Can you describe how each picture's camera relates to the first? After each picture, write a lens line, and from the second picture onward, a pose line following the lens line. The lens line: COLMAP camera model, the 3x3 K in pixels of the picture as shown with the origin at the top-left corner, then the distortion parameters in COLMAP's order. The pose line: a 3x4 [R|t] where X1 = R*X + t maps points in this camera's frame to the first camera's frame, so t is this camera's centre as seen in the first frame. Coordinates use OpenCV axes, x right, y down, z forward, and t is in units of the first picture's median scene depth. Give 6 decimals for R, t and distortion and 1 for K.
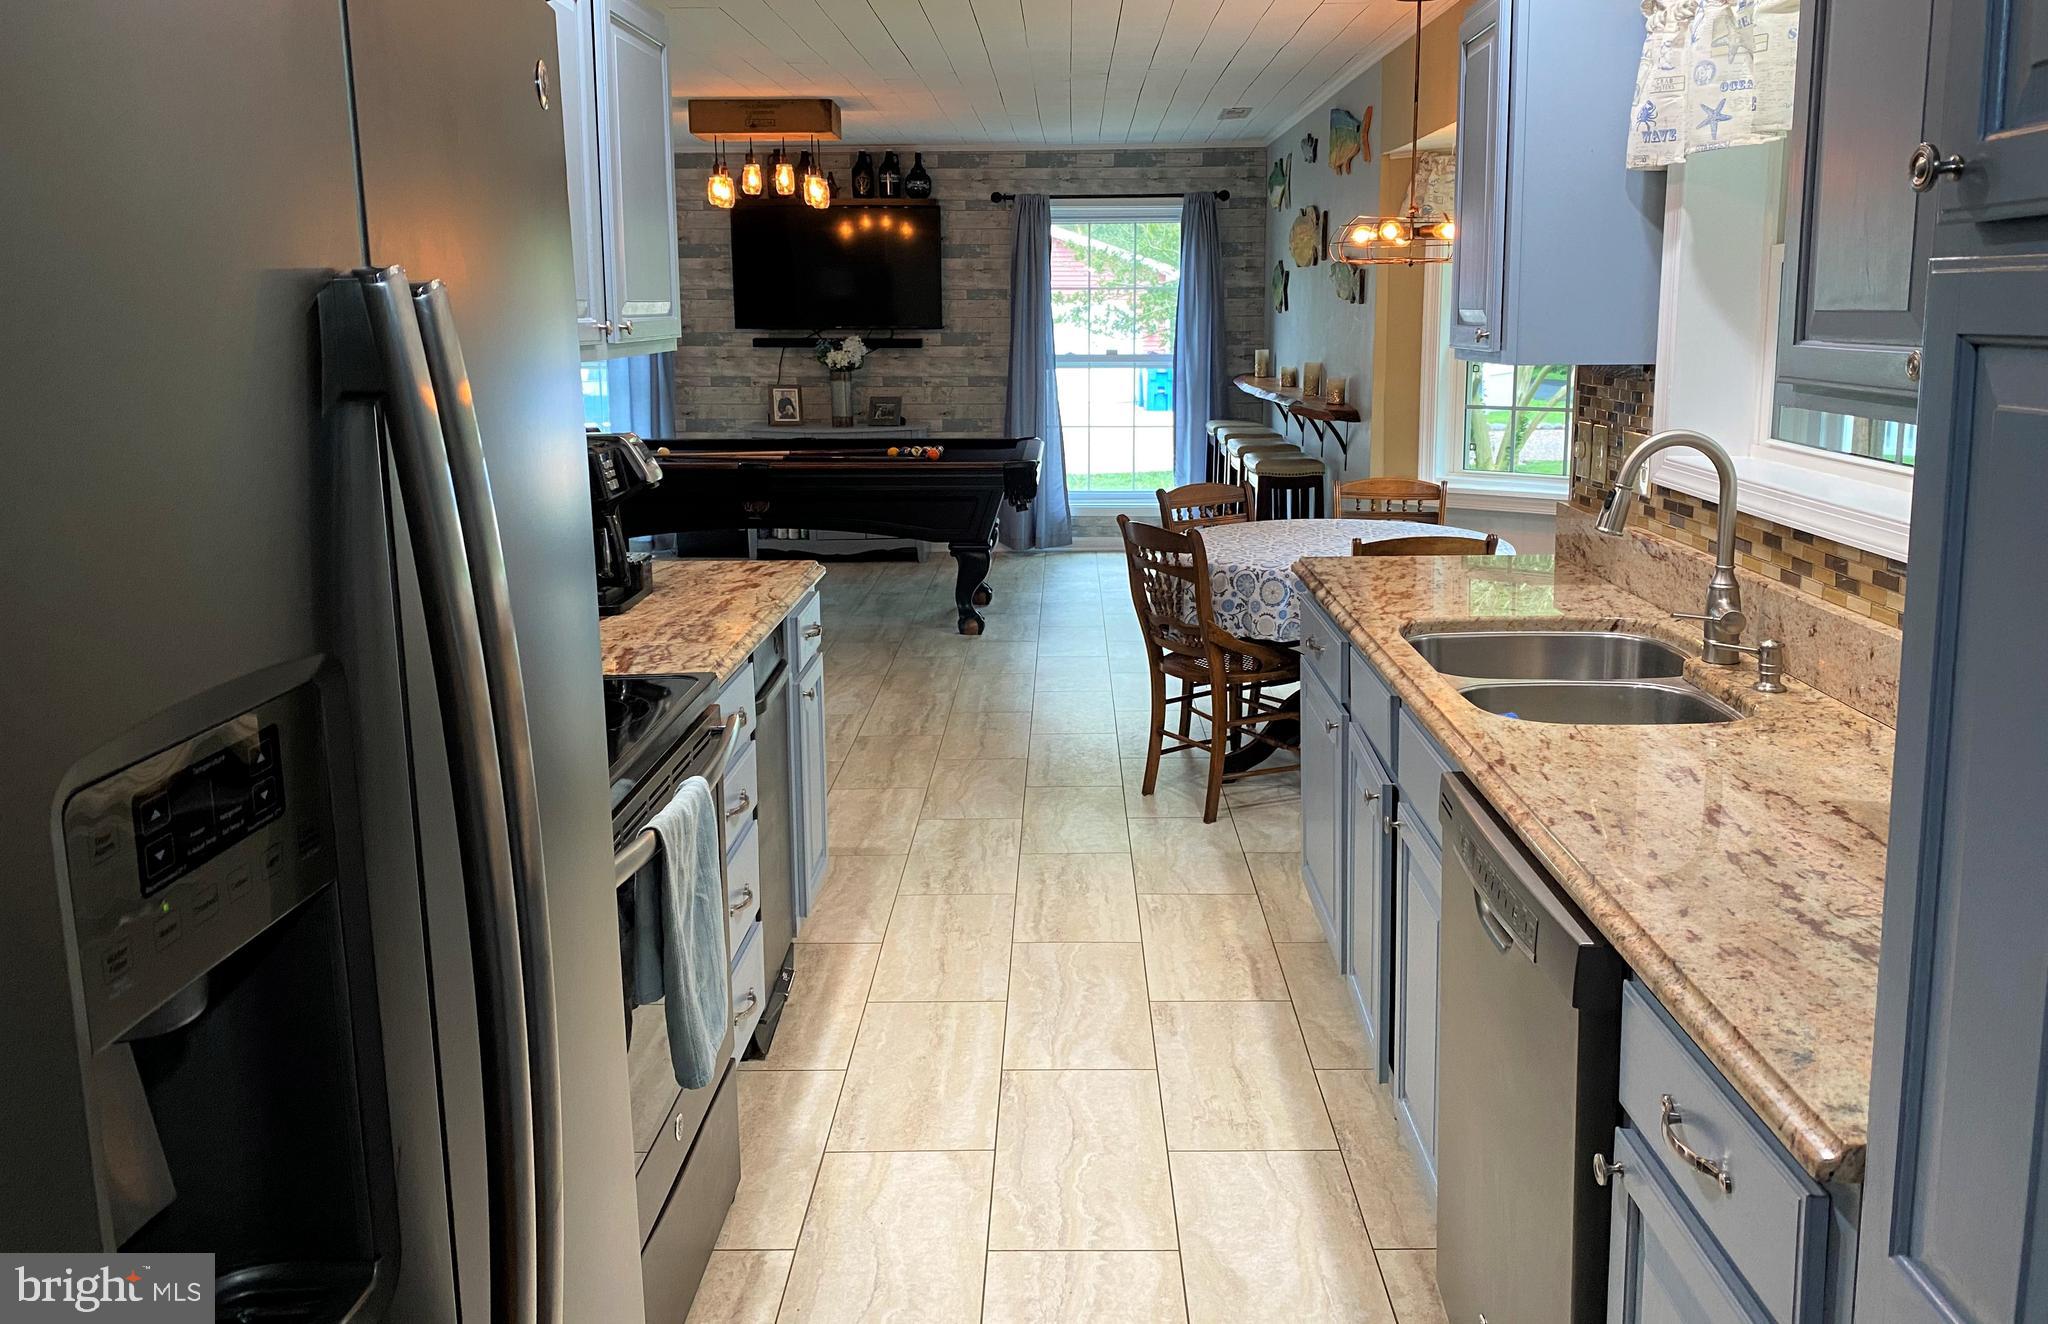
lens RADIAL K [[1589.6, 0, 1025.2], [0, 1589.6, 570.4], [0, 0, 1]] dist [0.113910, -0.001144]
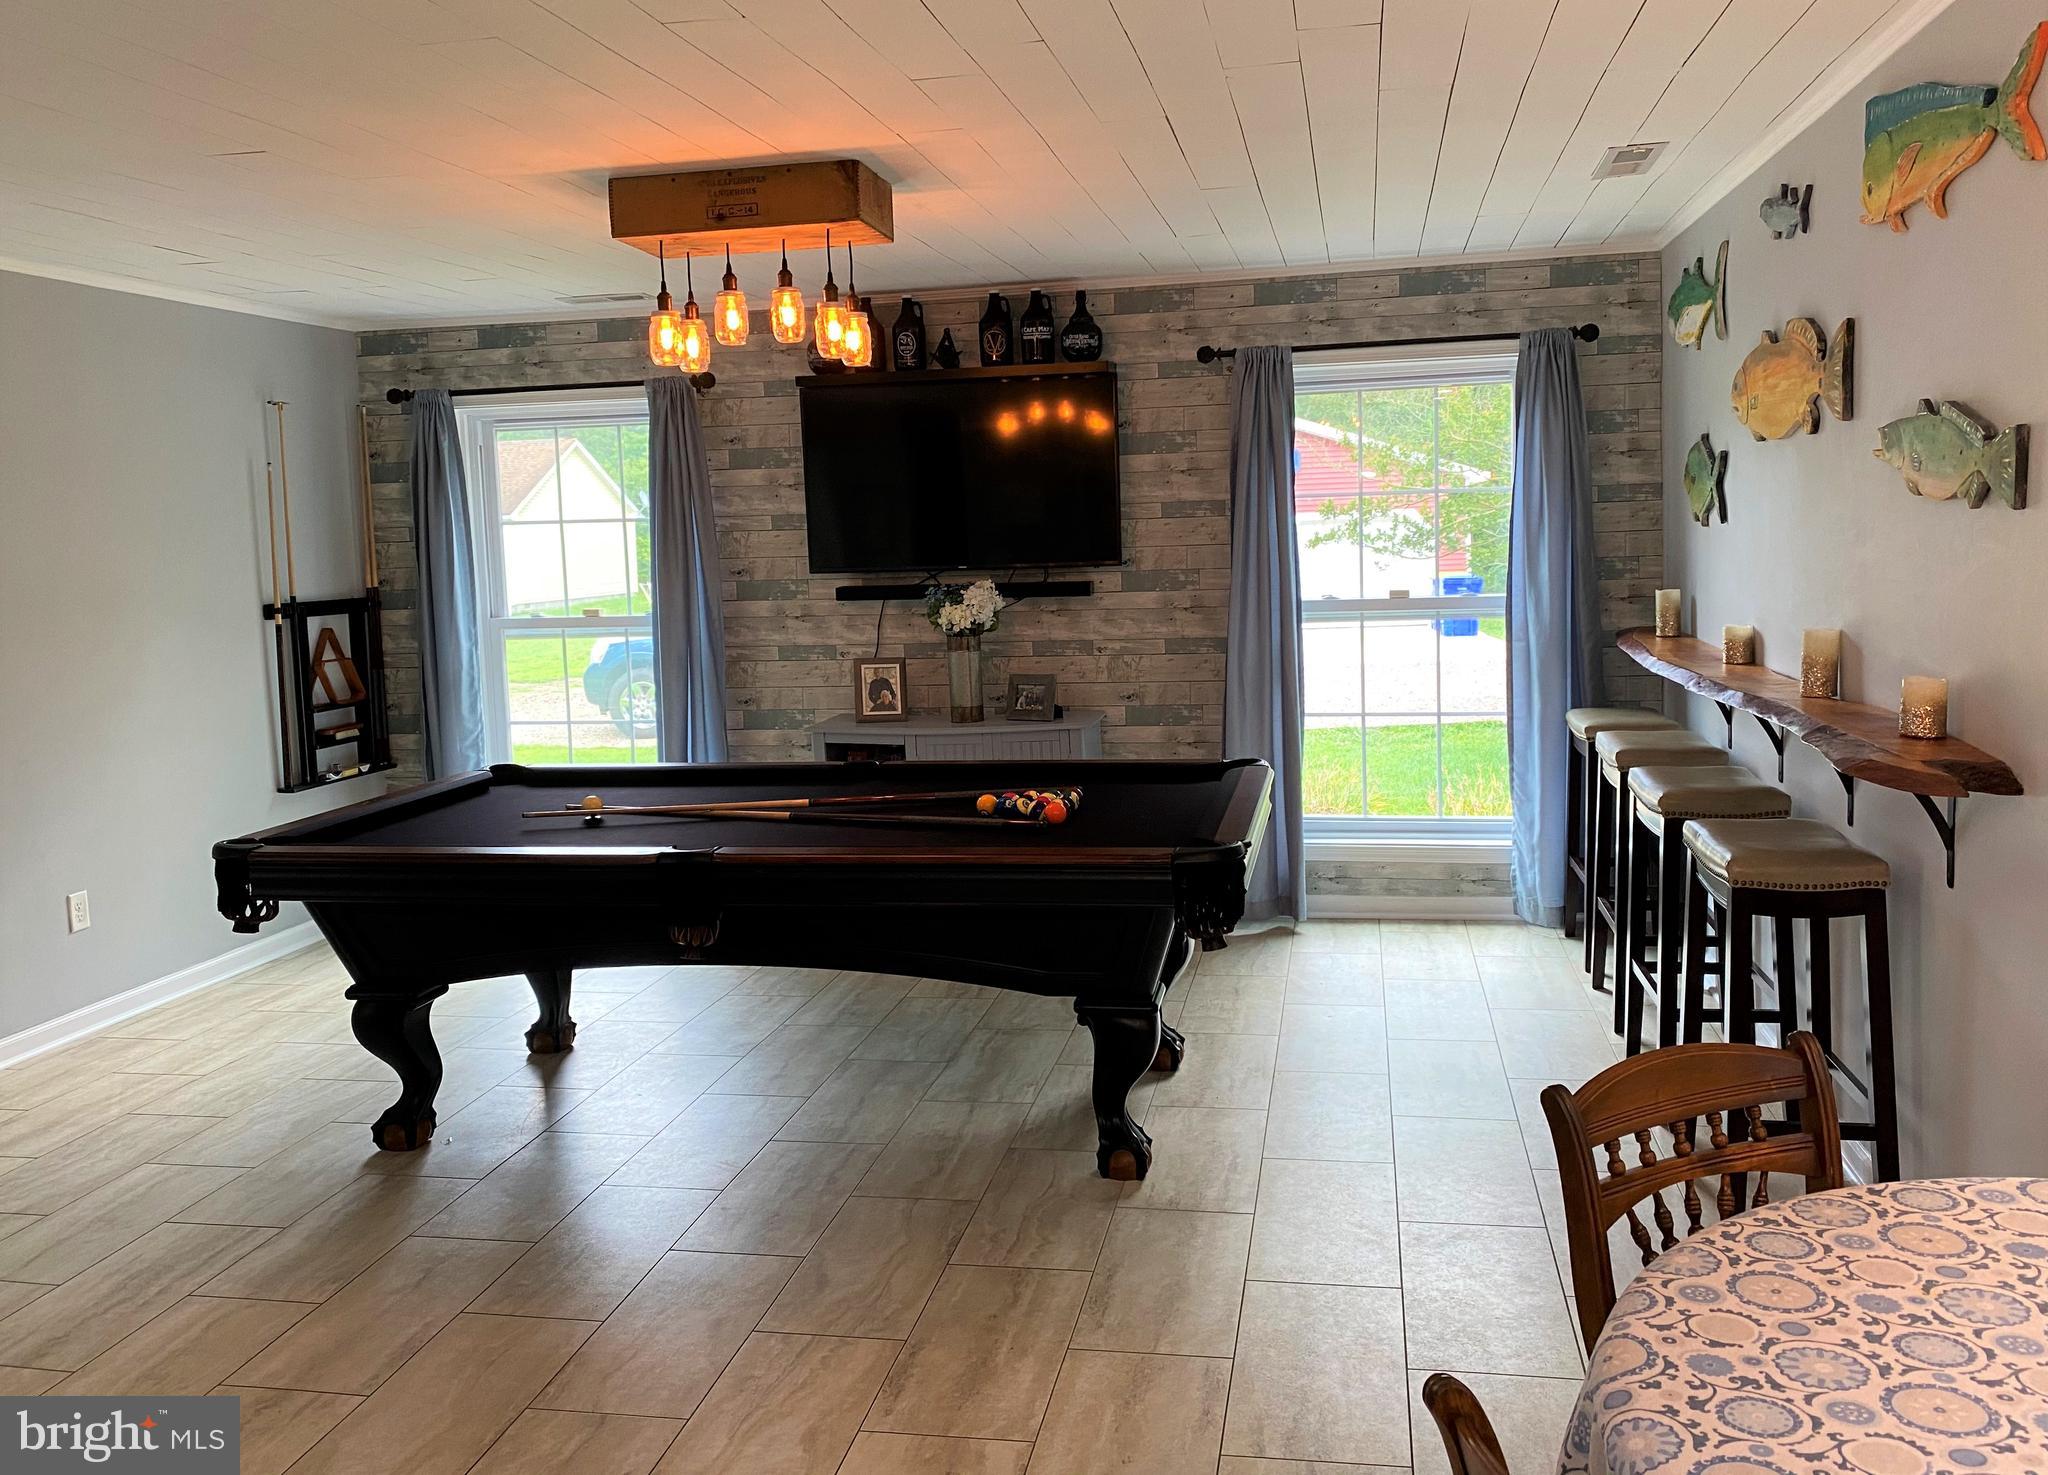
lens RADIAL K [[1590.1, 0, 1050.0], [0, 1590.1, 702.3], [0, 0, 1]] dist [0.105028, -0.230708]
pose [[0.986615, -0.010117, -0.162753, 0.021775], [0.001806, 0.998690, -0.051130, -0.065652], [0.163057, 0.050152, 0.985341, 0.379896]]
